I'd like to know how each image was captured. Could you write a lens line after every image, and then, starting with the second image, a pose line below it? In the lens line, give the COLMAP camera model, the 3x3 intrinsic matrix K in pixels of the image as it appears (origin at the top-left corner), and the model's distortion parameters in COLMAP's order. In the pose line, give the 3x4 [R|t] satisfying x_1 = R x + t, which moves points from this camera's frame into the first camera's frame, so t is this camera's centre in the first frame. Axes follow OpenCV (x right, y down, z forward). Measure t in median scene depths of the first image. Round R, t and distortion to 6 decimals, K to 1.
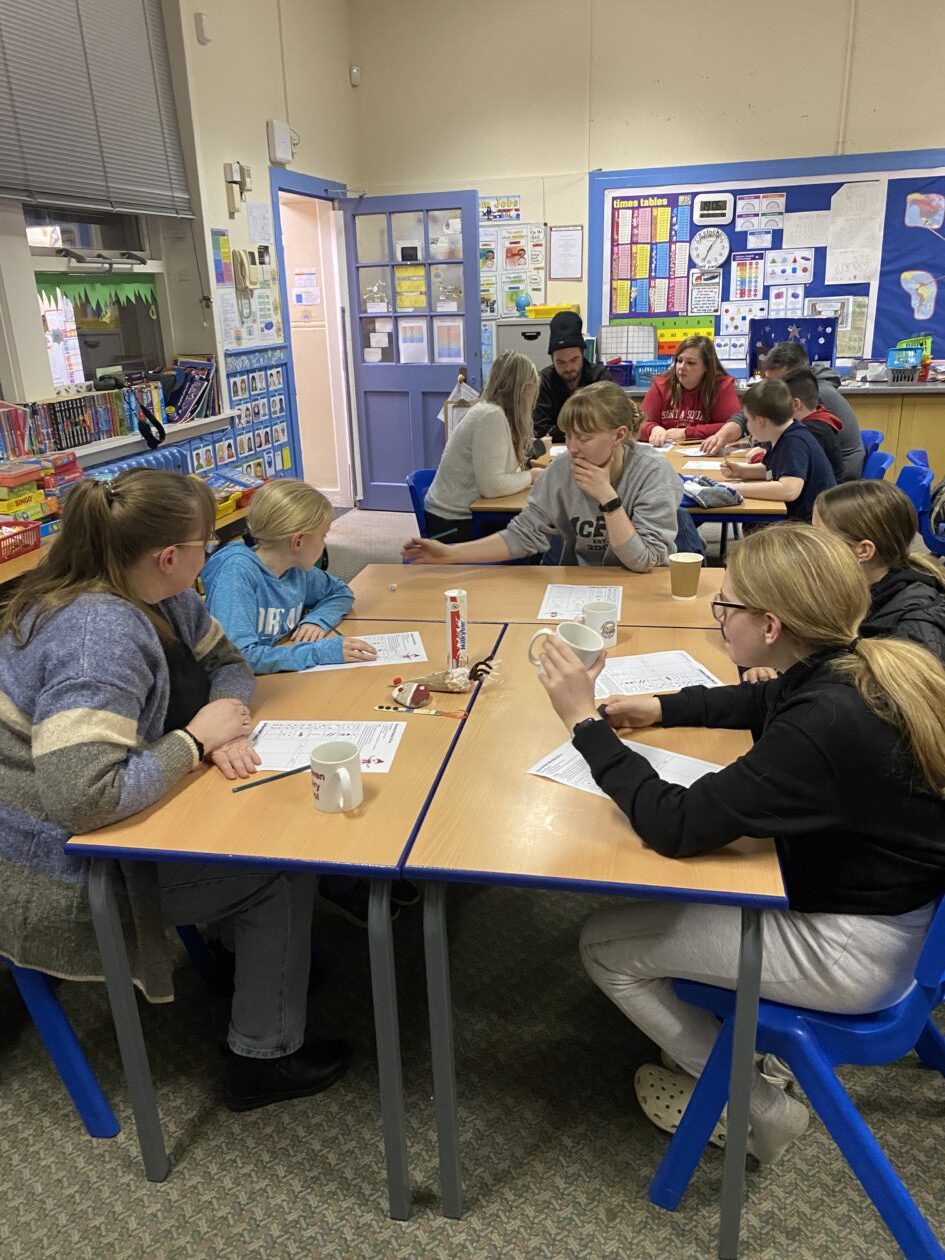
lens RADIAL K [[959.2, 0, 473.4], [0, 959.2, 630.6], [0, 0, 1]] dist [-0.027071, 0.023539]
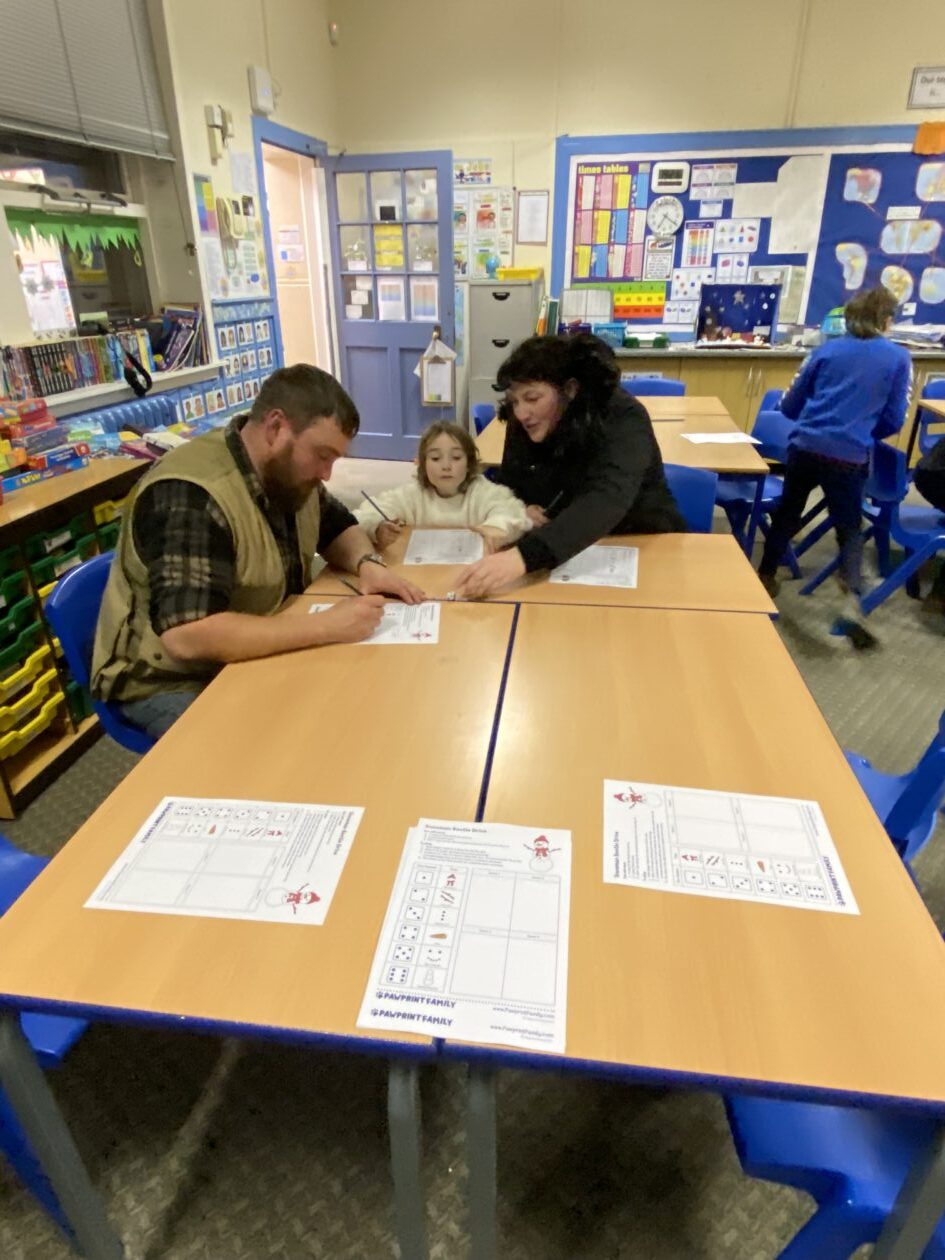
lens RADIAL K [[745.6, 0, 471.5], [0, 745.6, 633.1], [0, 0, 1]] dist [-0.001759, -0.010565]
pose [[0.998519, 0.000427, 0.054402, -0.019193], [-0.006548, 0.993643, 0.112387, -0.023178], [-0.054008, -0.112577, 0.992174, 0.121216]]
